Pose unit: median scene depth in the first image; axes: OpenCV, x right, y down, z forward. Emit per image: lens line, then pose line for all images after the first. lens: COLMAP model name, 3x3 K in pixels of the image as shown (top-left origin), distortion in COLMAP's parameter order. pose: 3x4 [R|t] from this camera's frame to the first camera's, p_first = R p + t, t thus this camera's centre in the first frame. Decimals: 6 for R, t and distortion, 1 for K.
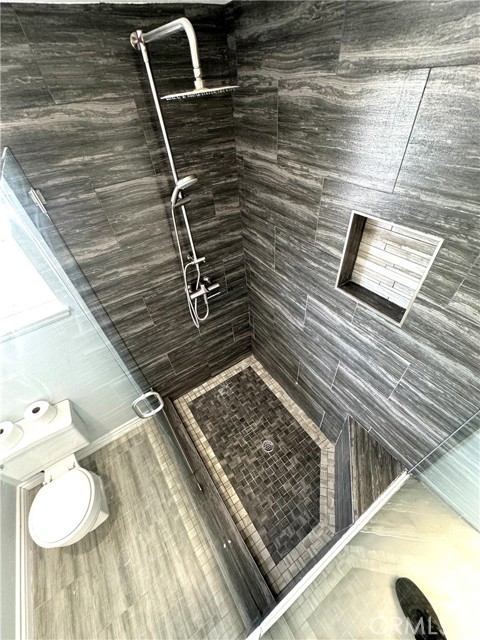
lens RADIAL K [[256.1, 0, 244.6], [0, 256.1, 324.1], [0, 0, 1]] dist [-0.001886, 0.000677]
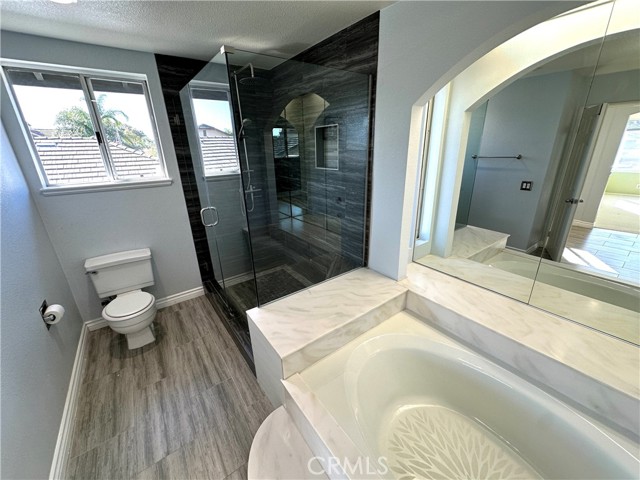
lens RADIAL K [[256.1, 0, 322.2], [0, 256.1, 237.9], [0, 0, 1]] dist [-0.001886, 0.000677]
pose [[0.998023, 0.026361, 0.057046, 0.231373], [-0.000689, 0.912302, -0.409518, 0.896863], [-0.062838, 0.408670, 0.910517, -0.458580]]
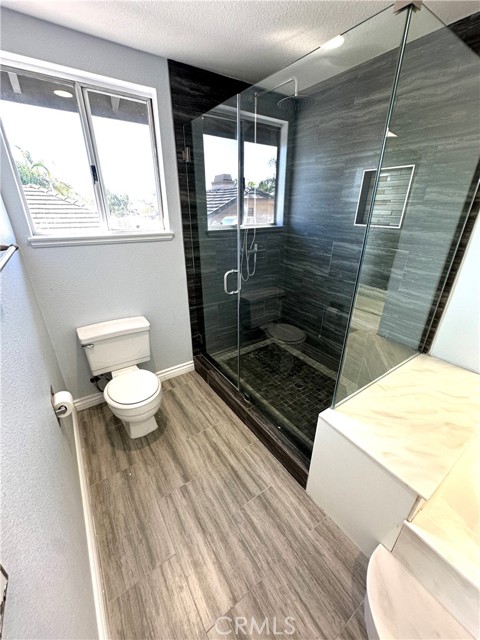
lens RADIAL K [[256.1, 0, 243.5], [0, 256.1, 320.6], [0, 0, 1]] dist [-0.001886, 0.000677]
pose [[0.997006, 0.063507, 0.044113, -0.279645], [-0.044980, 0.940365, -0.337179, 0.751983], [-0.062895, 0.334185, 0.940406, -0.193677]]
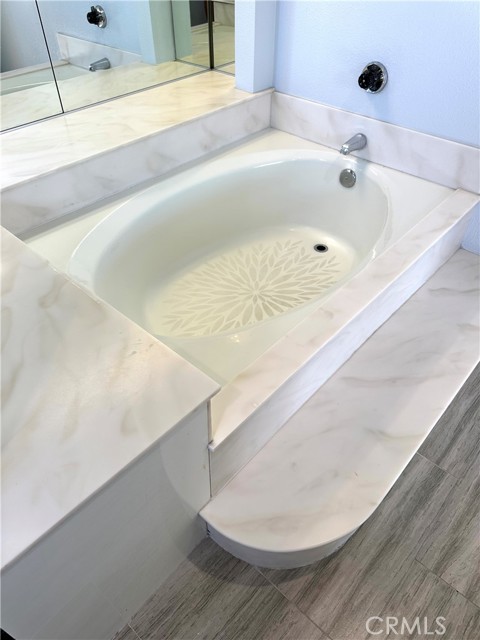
lens RADIAL K [[445.5, 0, 241.3], [0, 445.5, 321.5], [0, 0, 1]] dist [0.026829, -0.025368]
pose [[-0.228916, -0.625468, 0.745914, -0.174807], [0.688825, 0.437358, 0.578133, 0.603290], [-0.687835, 0.646148, 0.330720, 0.187457]]
